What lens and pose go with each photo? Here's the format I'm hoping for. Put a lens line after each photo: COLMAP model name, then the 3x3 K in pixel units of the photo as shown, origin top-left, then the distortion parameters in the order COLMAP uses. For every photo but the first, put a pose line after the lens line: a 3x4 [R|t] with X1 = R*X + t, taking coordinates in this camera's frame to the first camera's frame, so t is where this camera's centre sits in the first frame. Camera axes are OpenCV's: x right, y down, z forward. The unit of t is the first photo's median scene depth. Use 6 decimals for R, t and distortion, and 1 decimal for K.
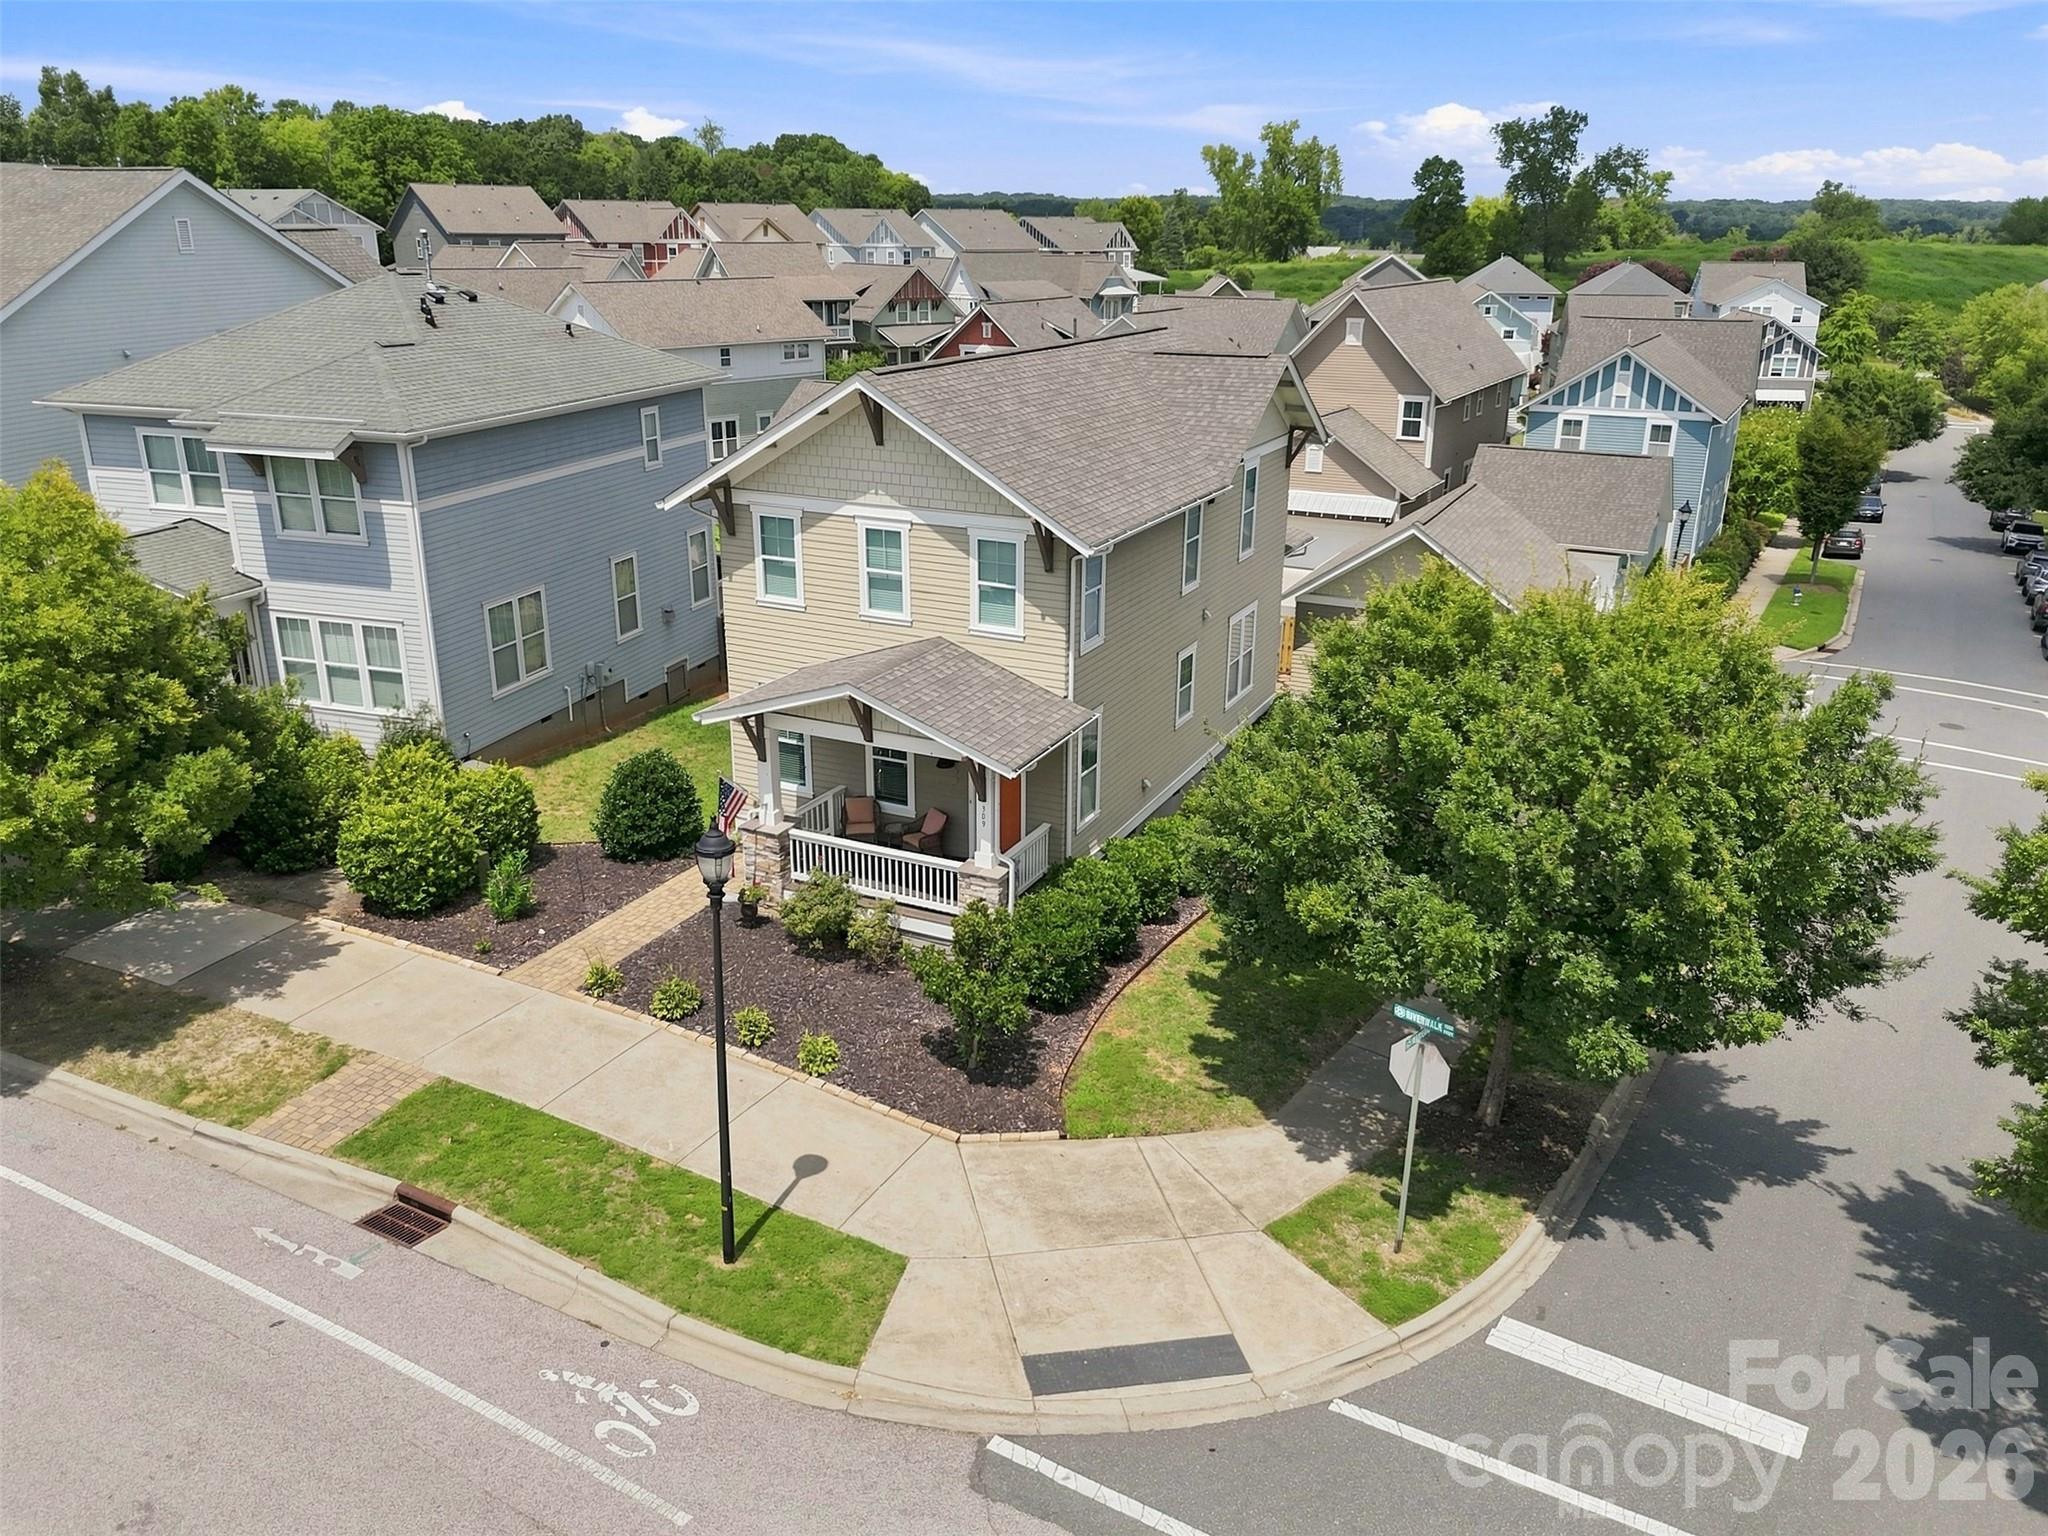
lens RADIAL K [[1533.2, 0, 1029.9], [0, 1533.2, 734.7], [0, 0, 1]] dist [0.045082, -0.035508]
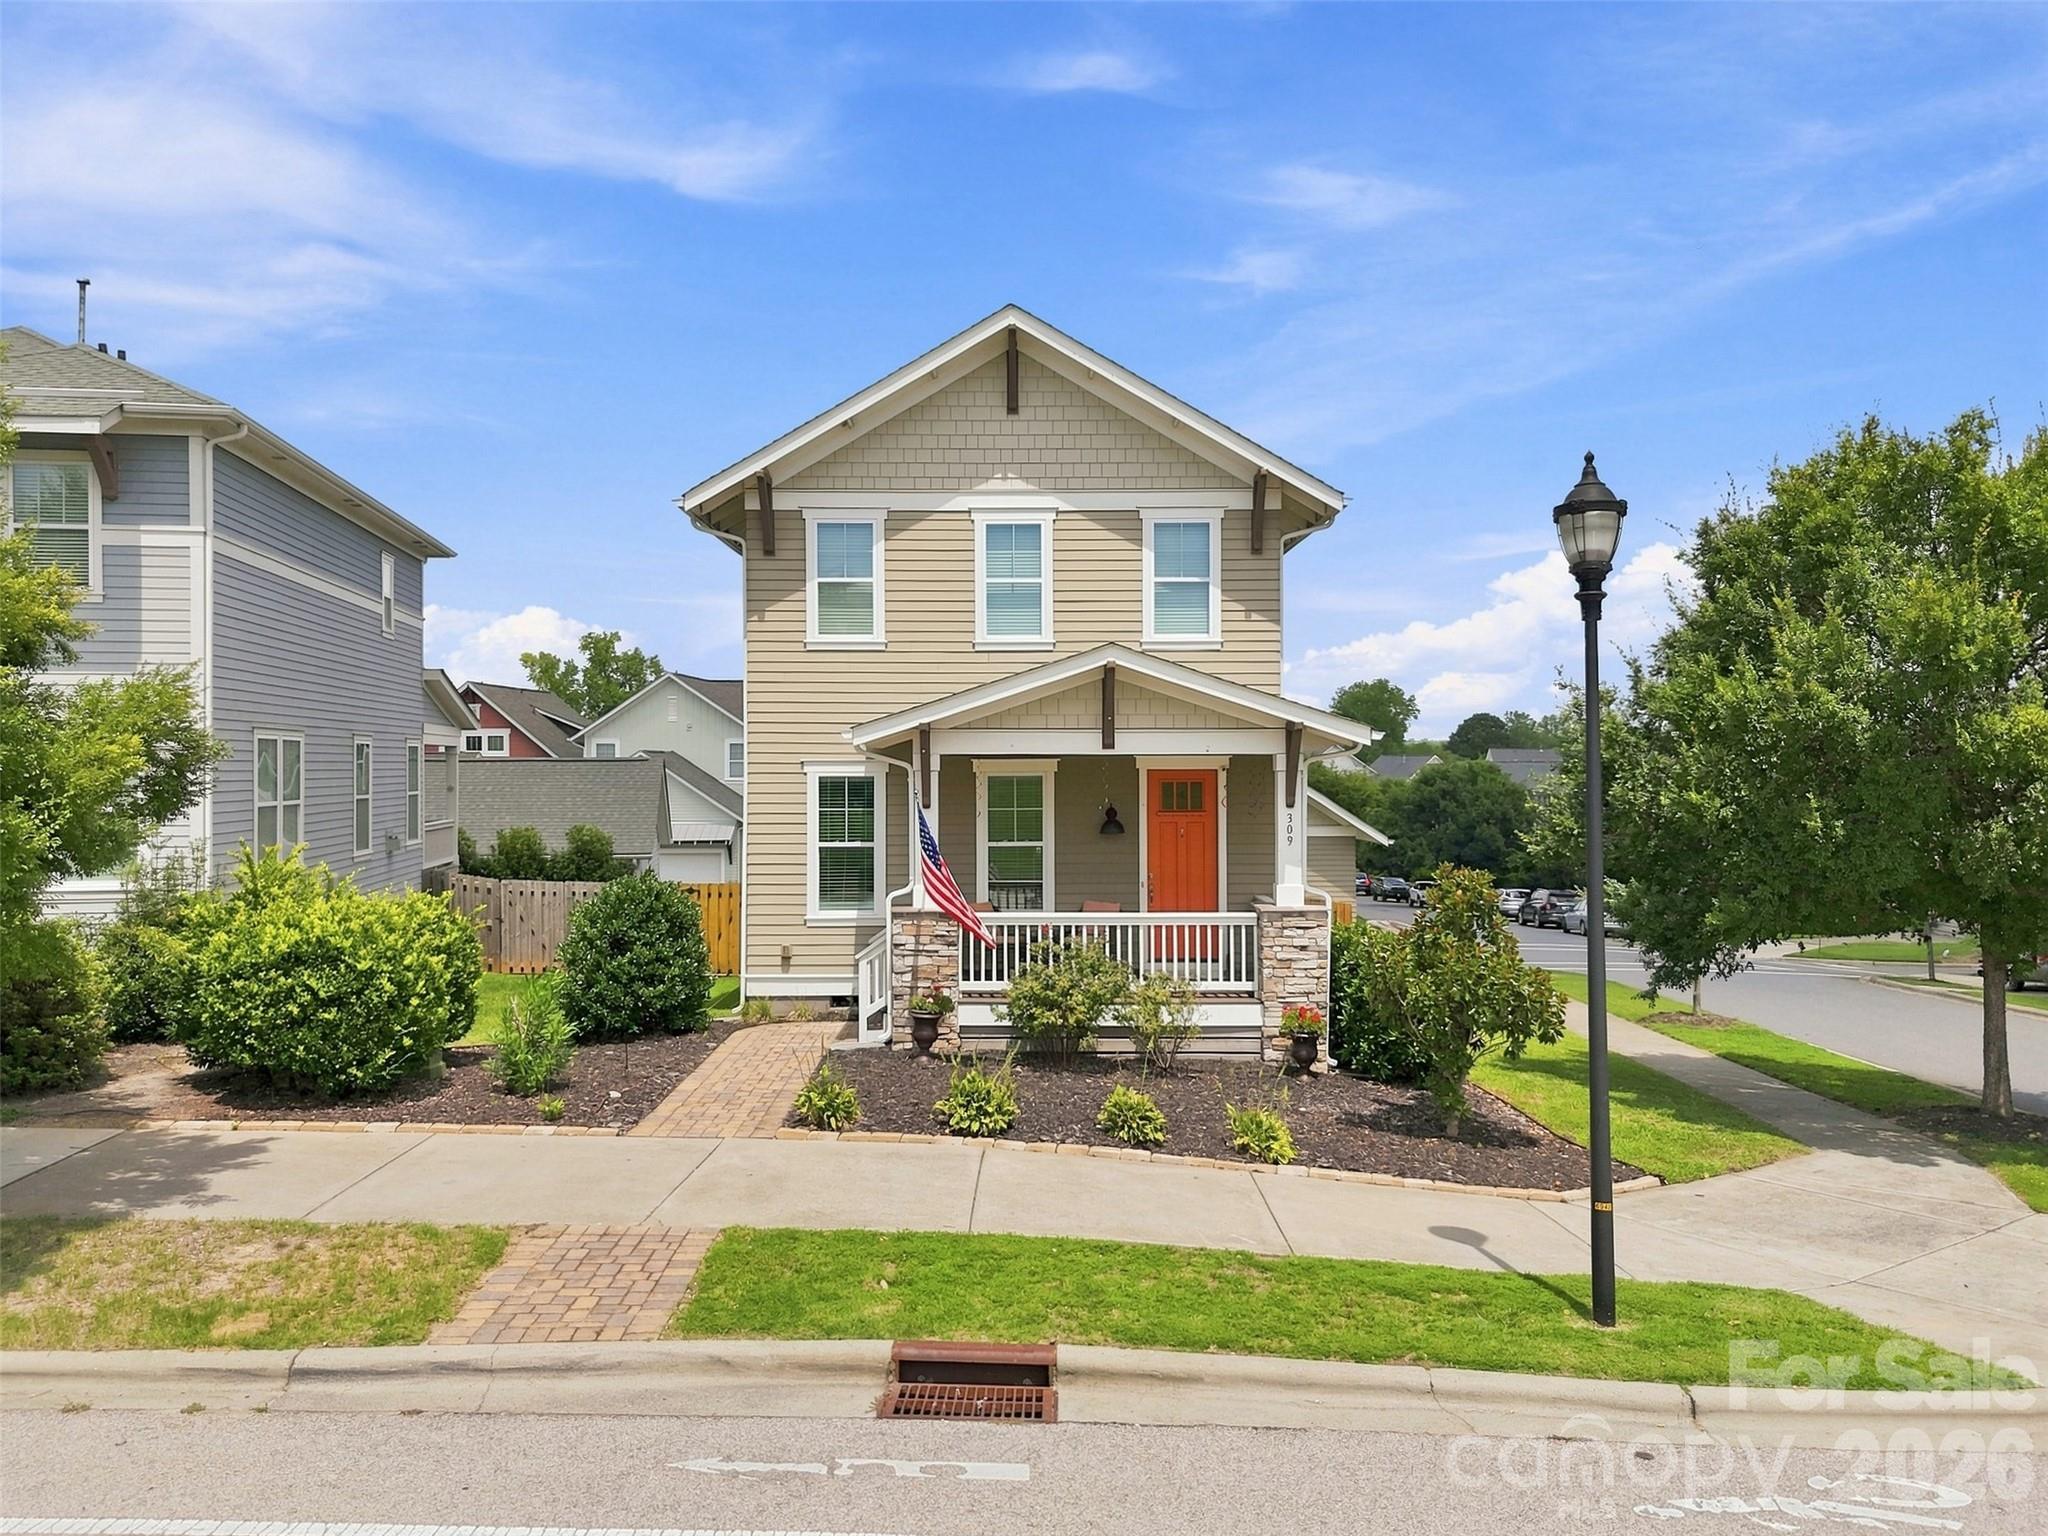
lens RADIAL K [[1533.2, 0, 1029.9], [0, 1533.2, 734.7], [0, 0, 1]] dist [0.045082, -0.035508]
pose [[0.894840, -0.000889, 0.446387, -0.427972], [0.150522, 0.942032, -0.299864, 0.194114], [-0.420244, 0.335521, 0.843102, 0.389071]]
